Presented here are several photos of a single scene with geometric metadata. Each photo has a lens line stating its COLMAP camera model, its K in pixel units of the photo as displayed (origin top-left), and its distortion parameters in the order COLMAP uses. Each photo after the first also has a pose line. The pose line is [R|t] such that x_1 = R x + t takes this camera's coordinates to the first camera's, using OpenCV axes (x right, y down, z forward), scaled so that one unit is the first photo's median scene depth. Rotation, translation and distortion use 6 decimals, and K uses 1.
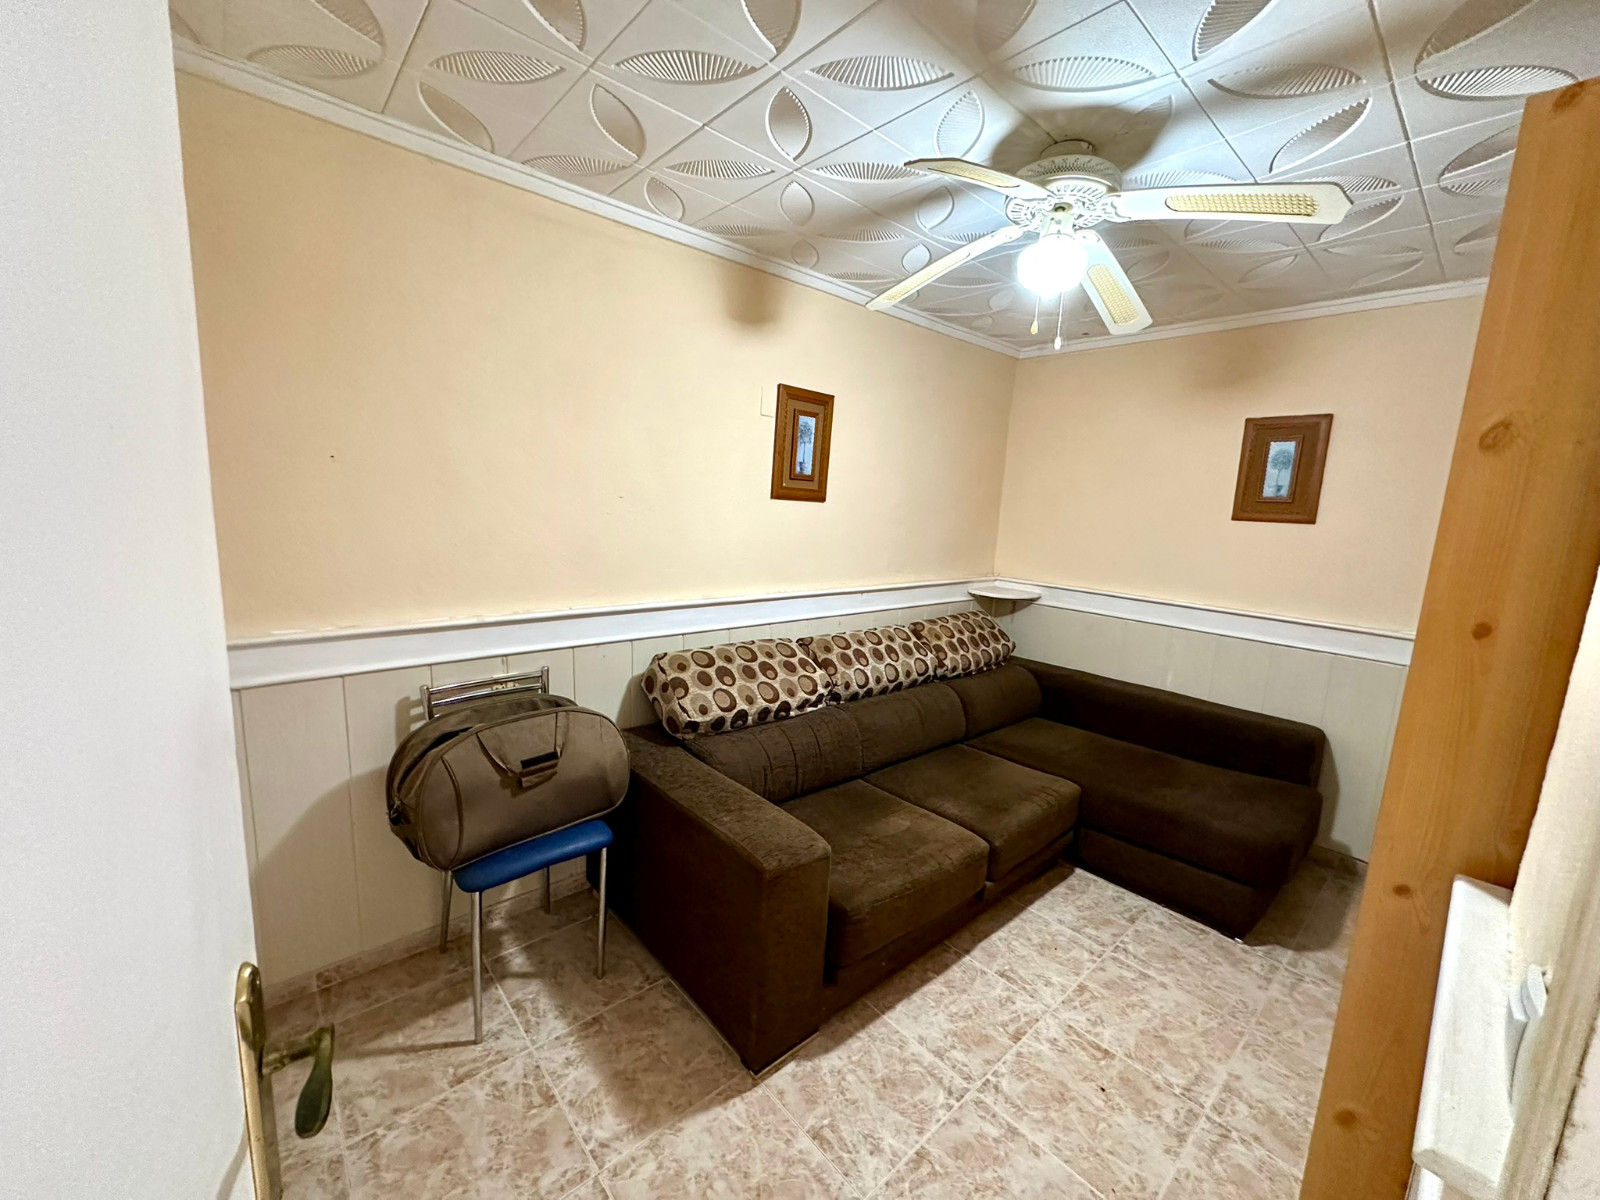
lens RADIAL K [[637.6, 0, 796.4], [0, 637.6, 596.7], [0, 0, 1]] dist [-0.001661, 0.000183]
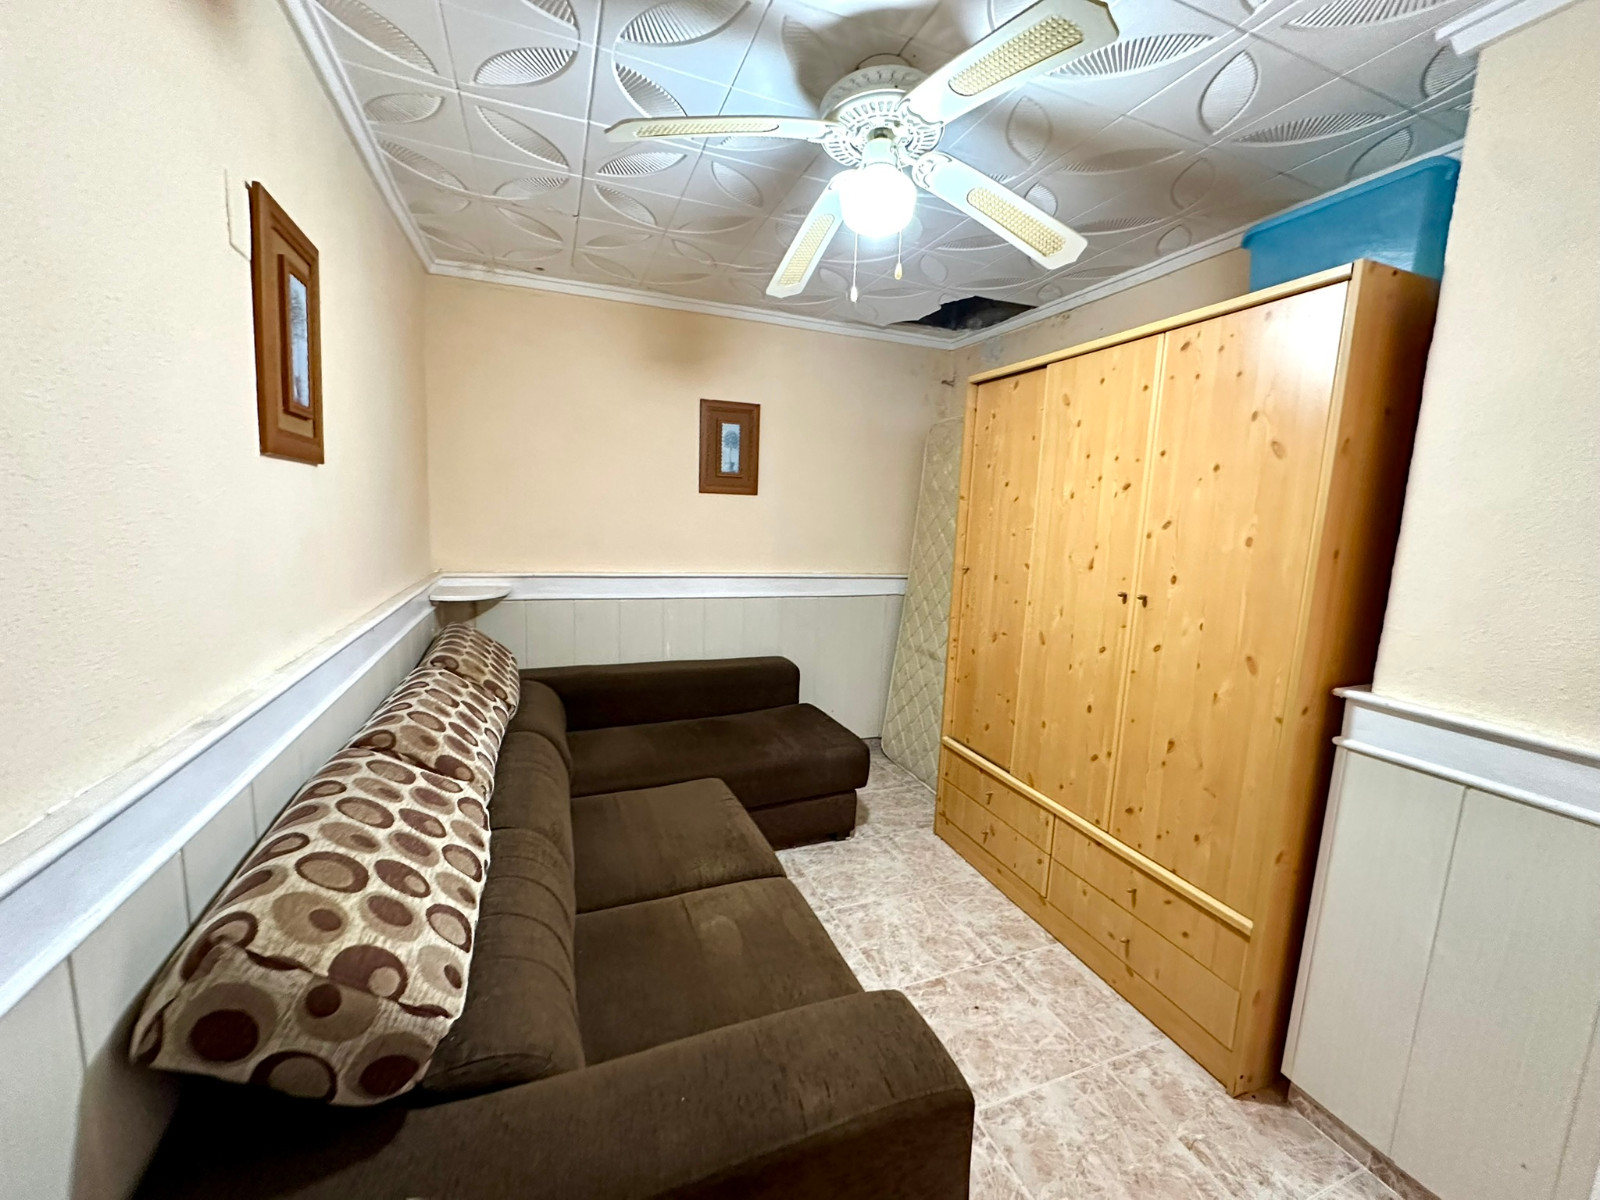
lens RADIAL K [[637.6, 0, 800.5], [0, 637.6, 599.9], [0, 0, 1]] dist [-0.001661, 0.000183]
pose [[0.343543, -0.166539, 0.924253, -0.322632], [0.121066, 0.983793, 0.132268, -0.068748], [-0.931301, 0.066456, 0.358137, 0.503061]]
